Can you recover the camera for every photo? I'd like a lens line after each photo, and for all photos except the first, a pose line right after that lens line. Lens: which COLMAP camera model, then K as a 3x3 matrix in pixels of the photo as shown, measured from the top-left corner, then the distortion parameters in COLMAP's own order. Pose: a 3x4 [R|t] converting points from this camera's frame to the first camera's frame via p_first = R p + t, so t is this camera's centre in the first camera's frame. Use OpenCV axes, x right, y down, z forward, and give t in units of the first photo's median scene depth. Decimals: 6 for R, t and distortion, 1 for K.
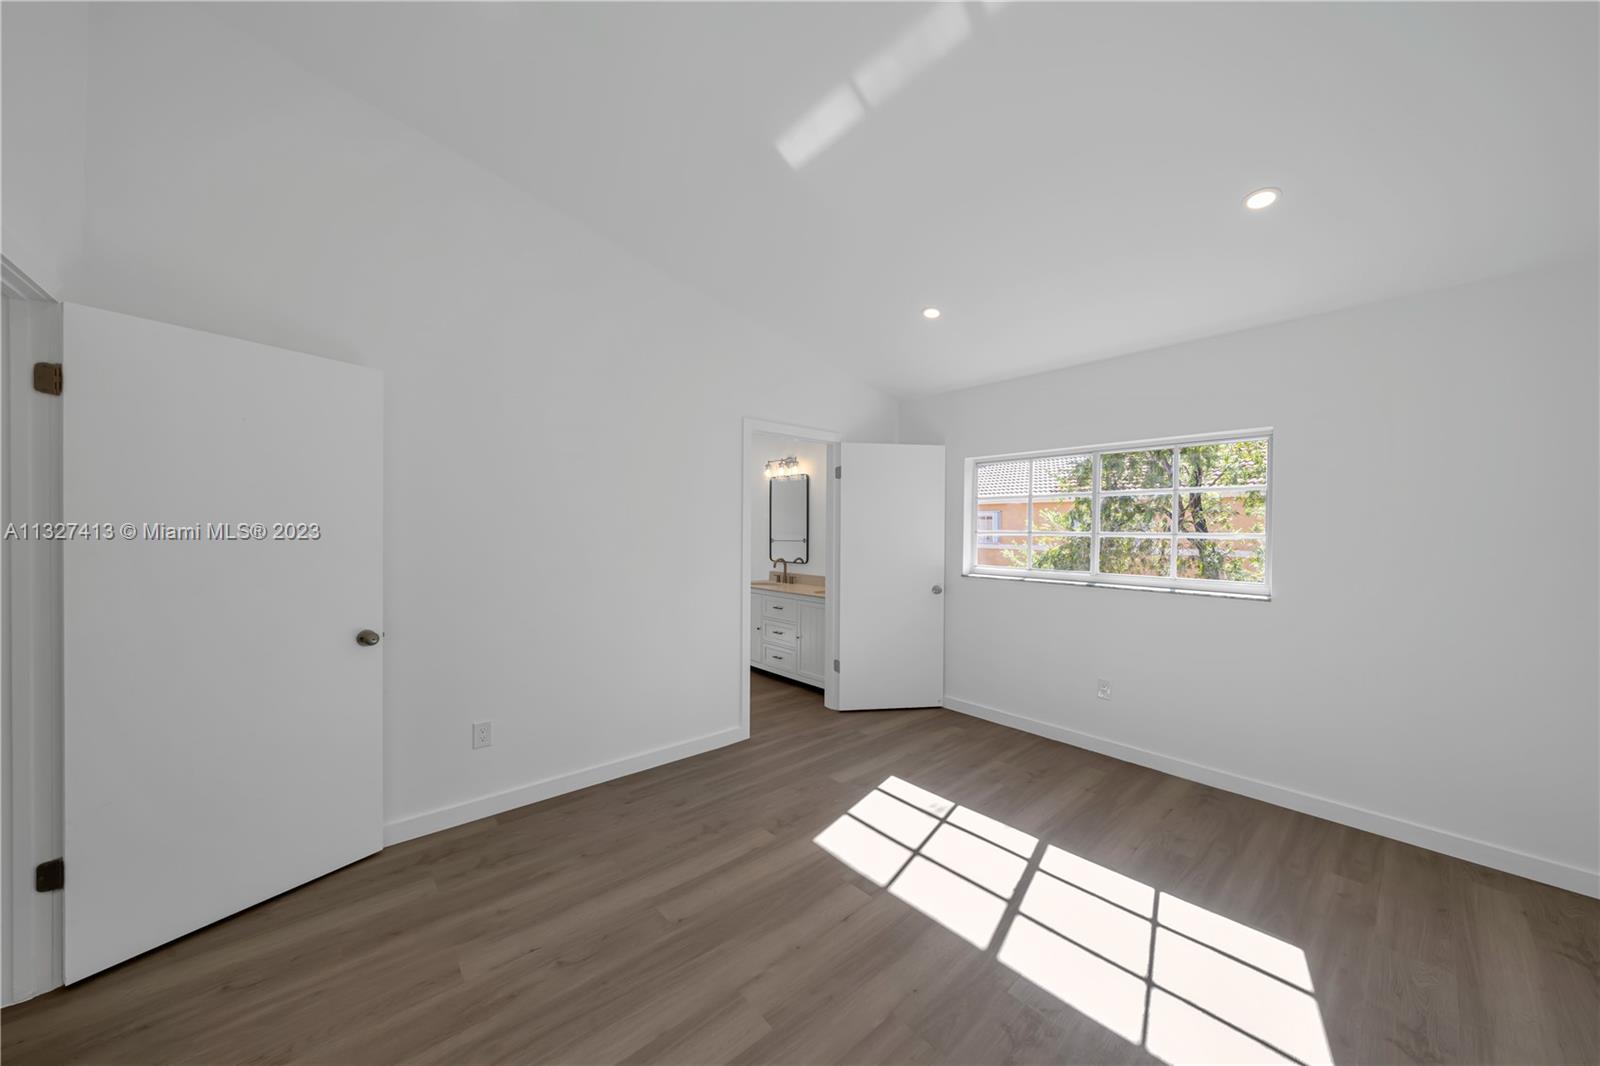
lens RADIAL K [[566.9, 0, 794.2], [0, 566.9, 532.3], [0, 0, 1]] dist [0.000104, 0.000084]
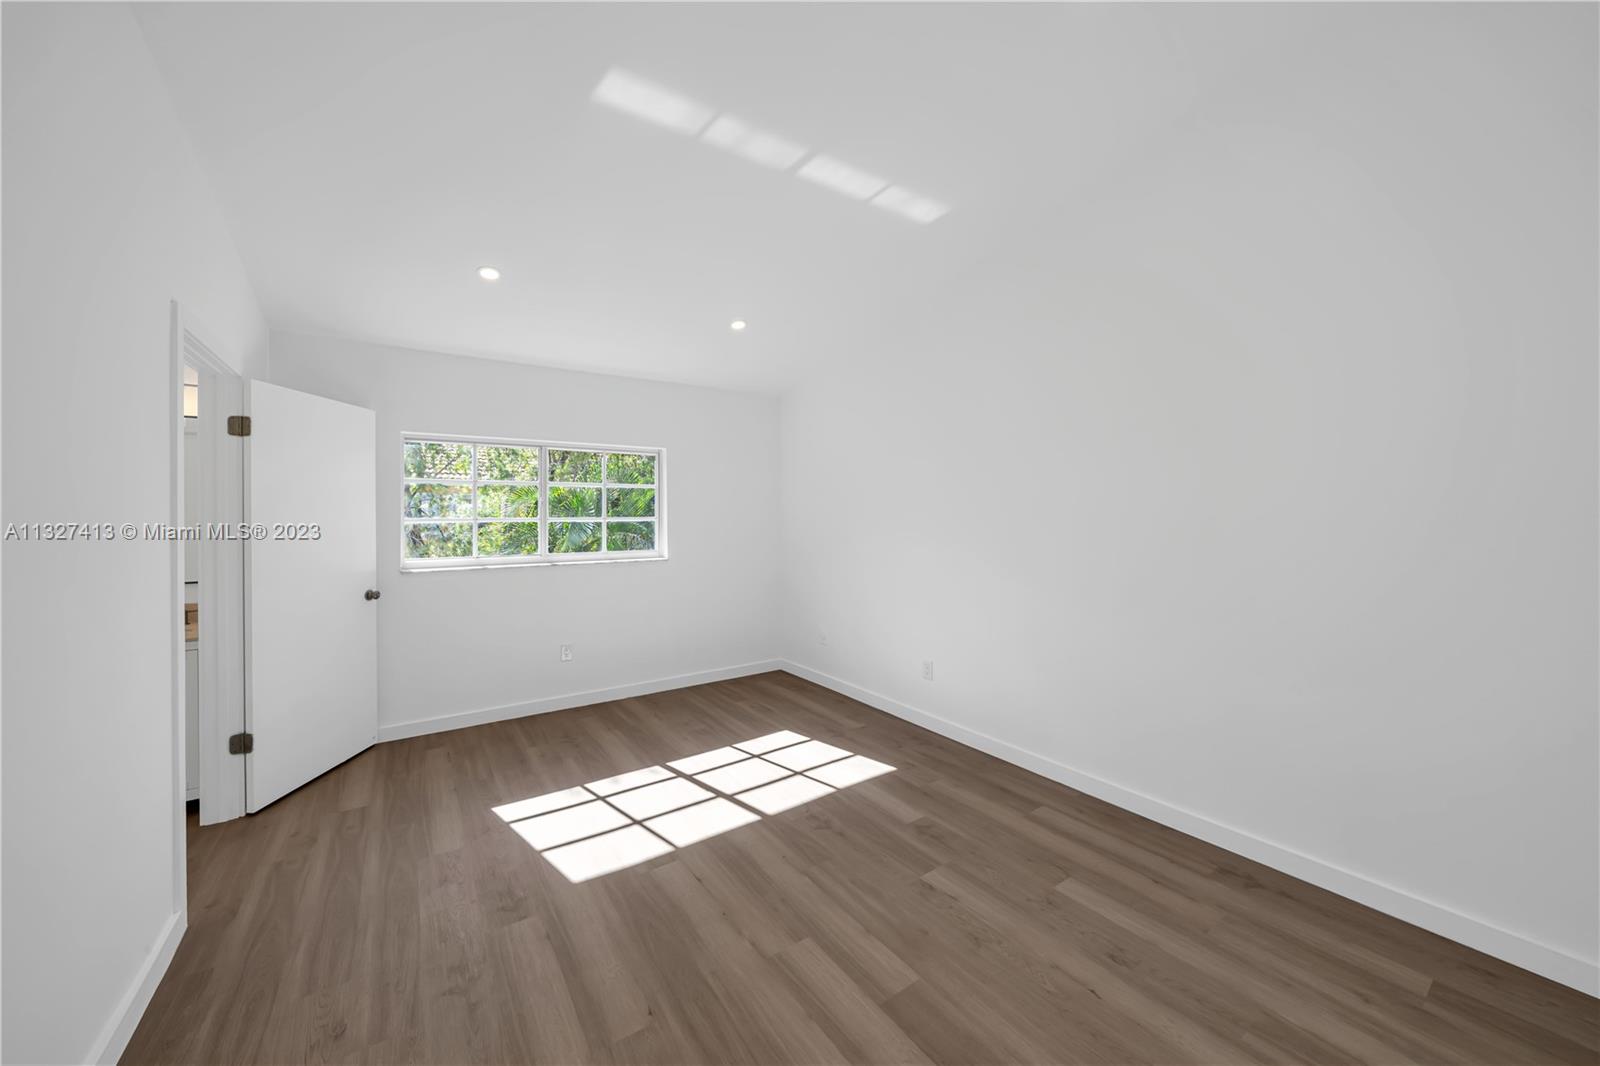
lens RADIAL K [[566.9, 0, 795.1], [0, 566.9, 519.9], [0, 0, 1]] dist [0.000104, 0.000084]
pose [[0.097702, -0.014830, 0.995105, -0.590937], [0.008801, 0.999863, 0.014036, -0.009286], [-0.995177, 0.007386, 0.097819, 0.439710]]
